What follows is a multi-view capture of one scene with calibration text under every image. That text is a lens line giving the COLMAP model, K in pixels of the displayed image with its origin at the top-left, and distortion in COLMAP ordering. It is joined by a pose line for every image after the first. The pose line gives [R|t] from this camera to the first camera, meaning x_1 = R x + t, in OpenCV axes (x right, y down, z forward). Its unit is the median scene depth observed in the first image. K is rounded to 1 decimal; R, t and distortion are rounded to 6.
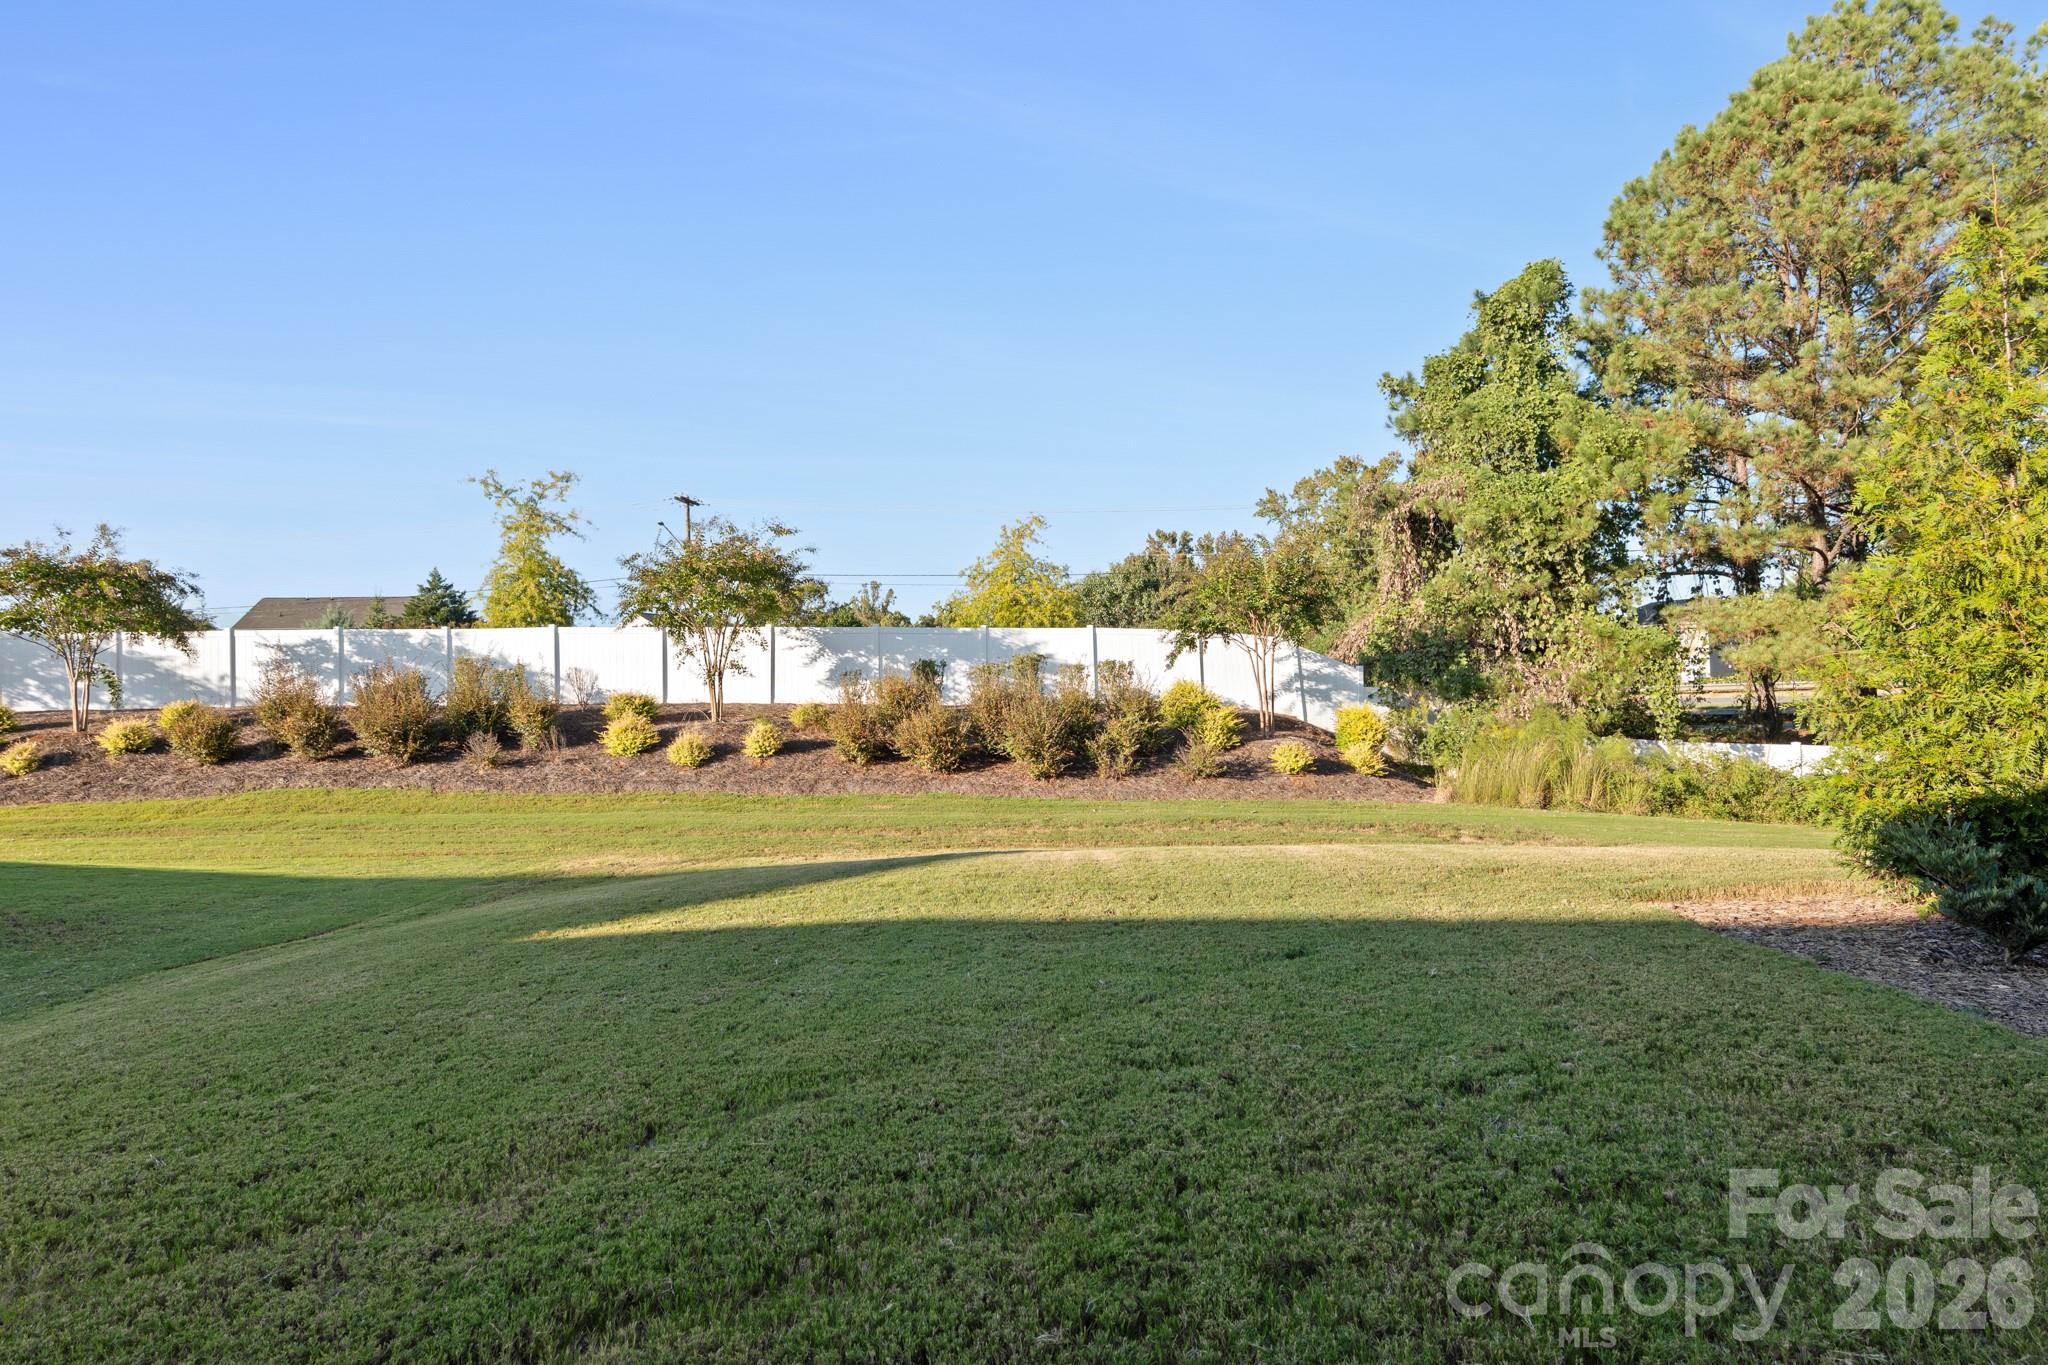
lens RADIAL K [[1026.1, 0, 1024.0], [0, 1026.1, 682.5], [0, 0, 1]] dist [-0.001729, -0.000068]
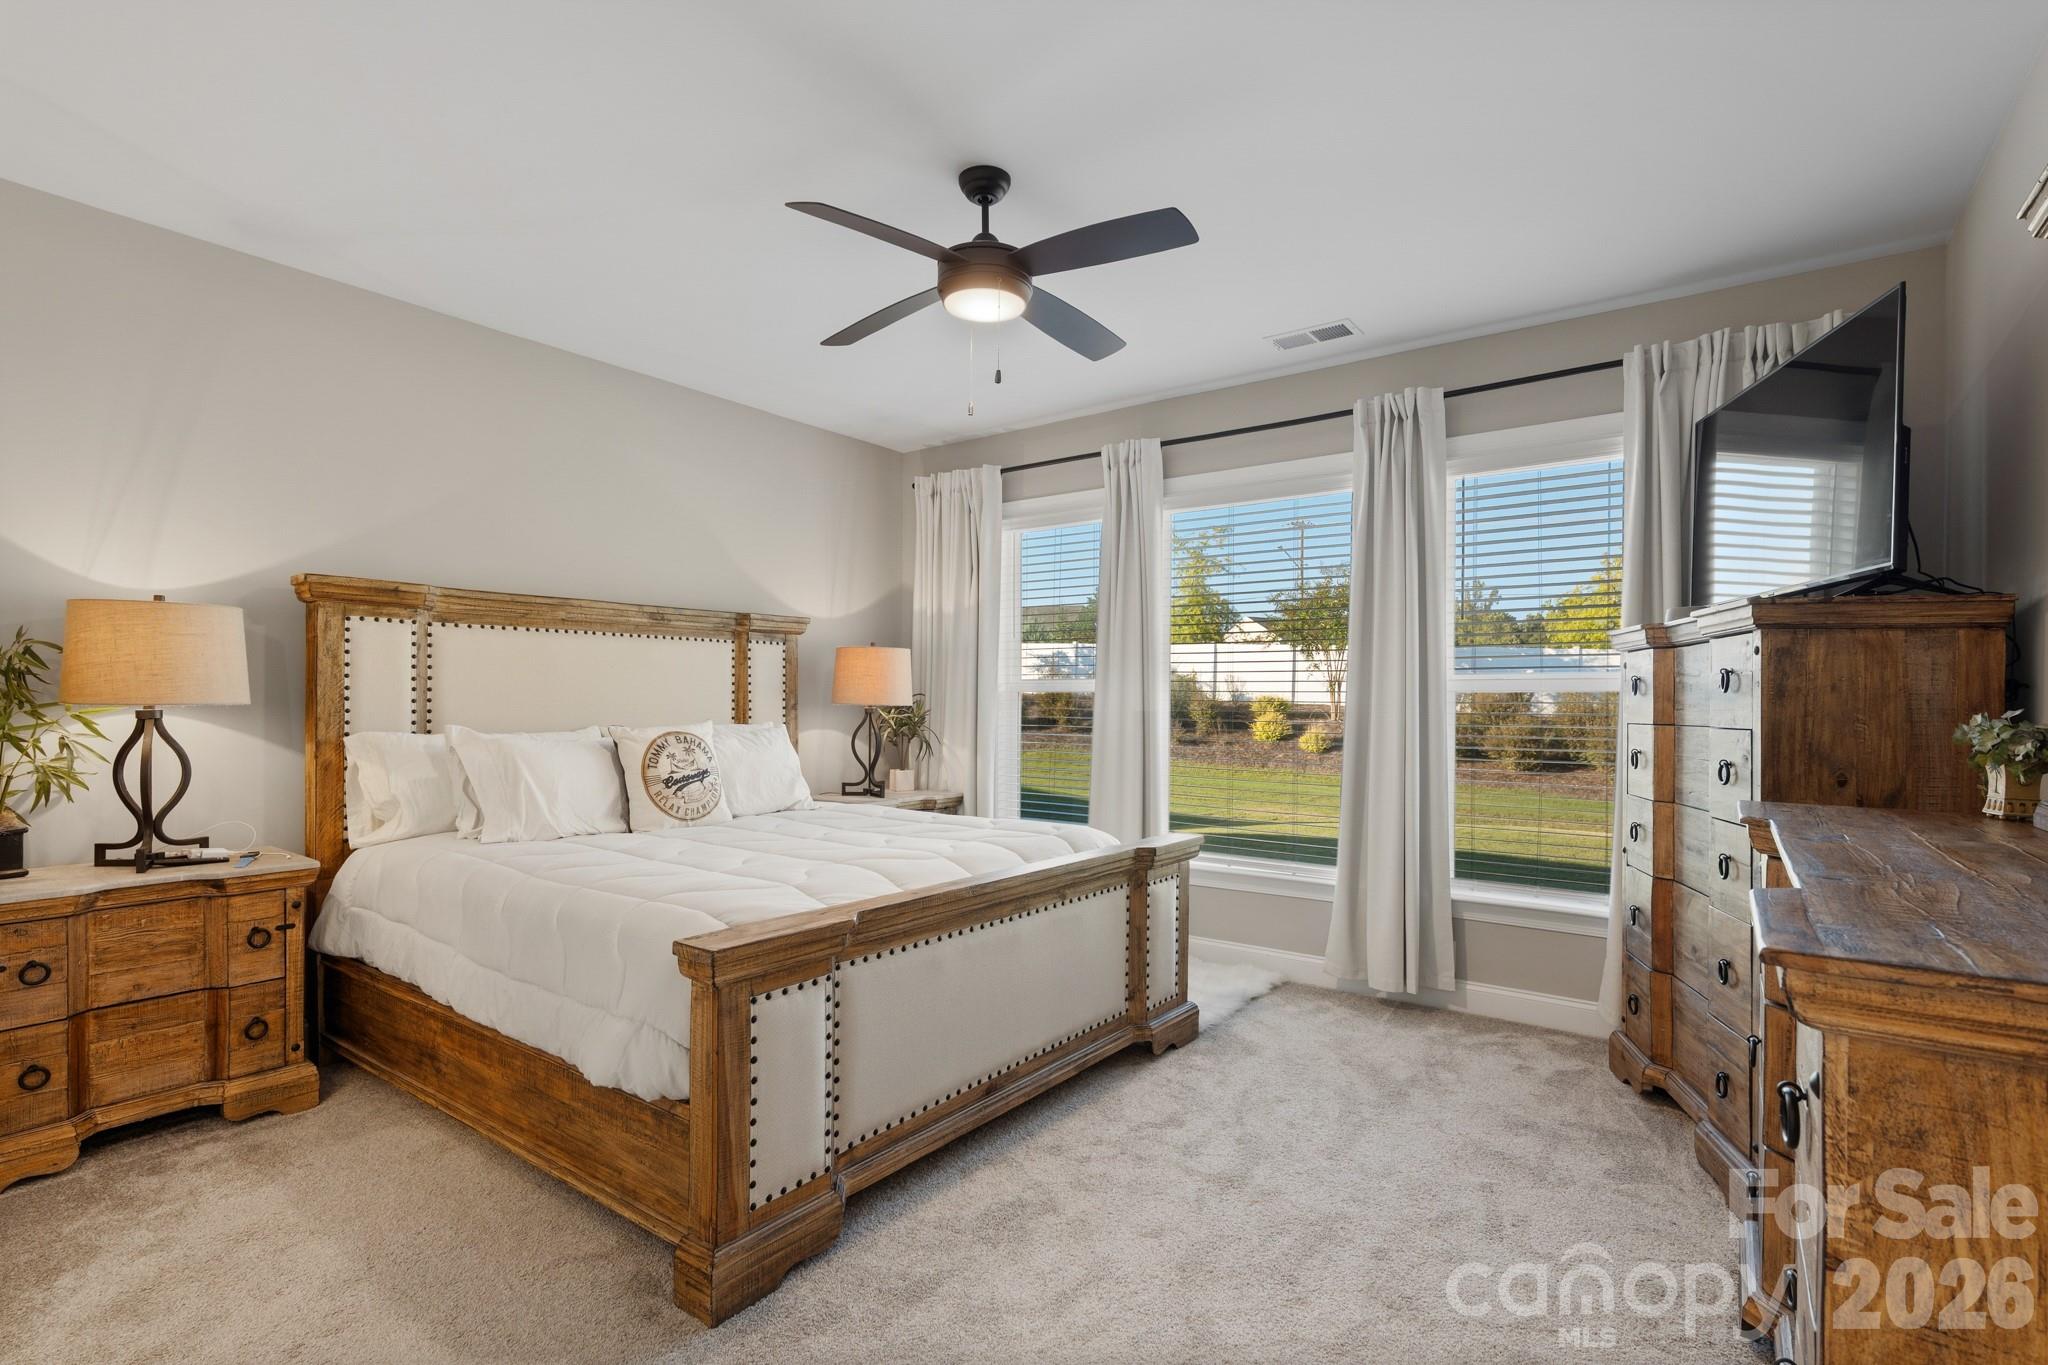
lens RADIAL K [[955.2, 0, 1016.6], [0, 955.2, 693.9], [0, 0, 1]] dist [-0.001986, 0.001036]
pose [[0.830275, 0.035545, -0.556219, 0.038440], [-0.027171, 0.999359, 0.023306, -0.012838], [0.556691, -0.004237, 0.830709, -0.241631]]
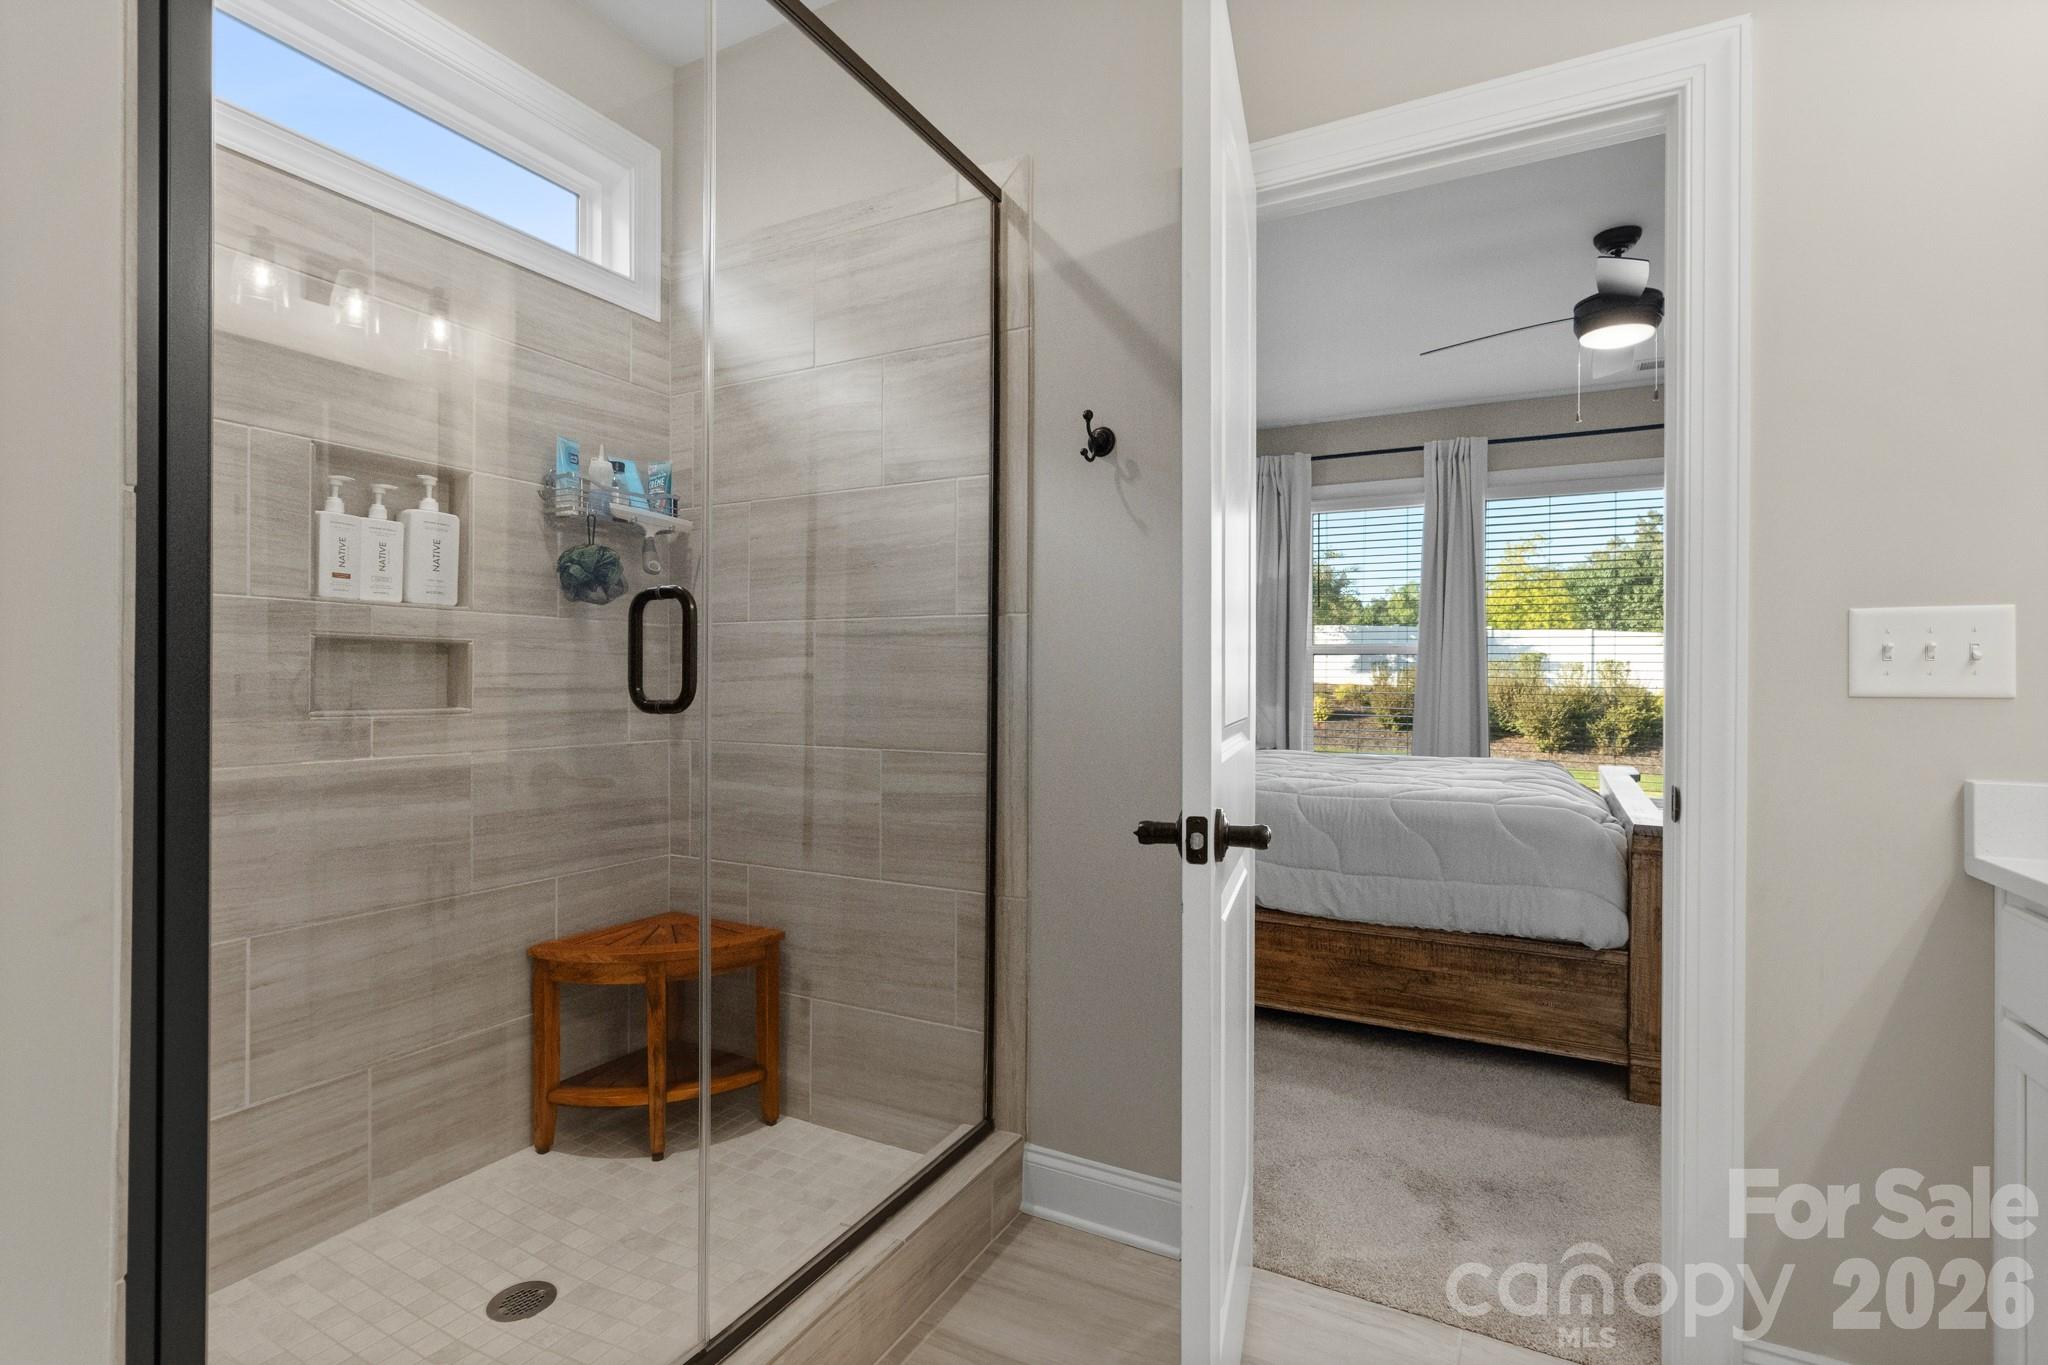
lens RADIAL K [[955.2, 0, 1016.6], [0, 955.2, 693.9], [0, 0, 1]] dist [-0.001986, 0.001036]
pose [[0.900768, 0.049382, -0.431484, -0.061249], [-0.034449, 0.998508, 0.042360, -0.005147], [0.432932, -0.023292, 0.901125, -0.329146]]
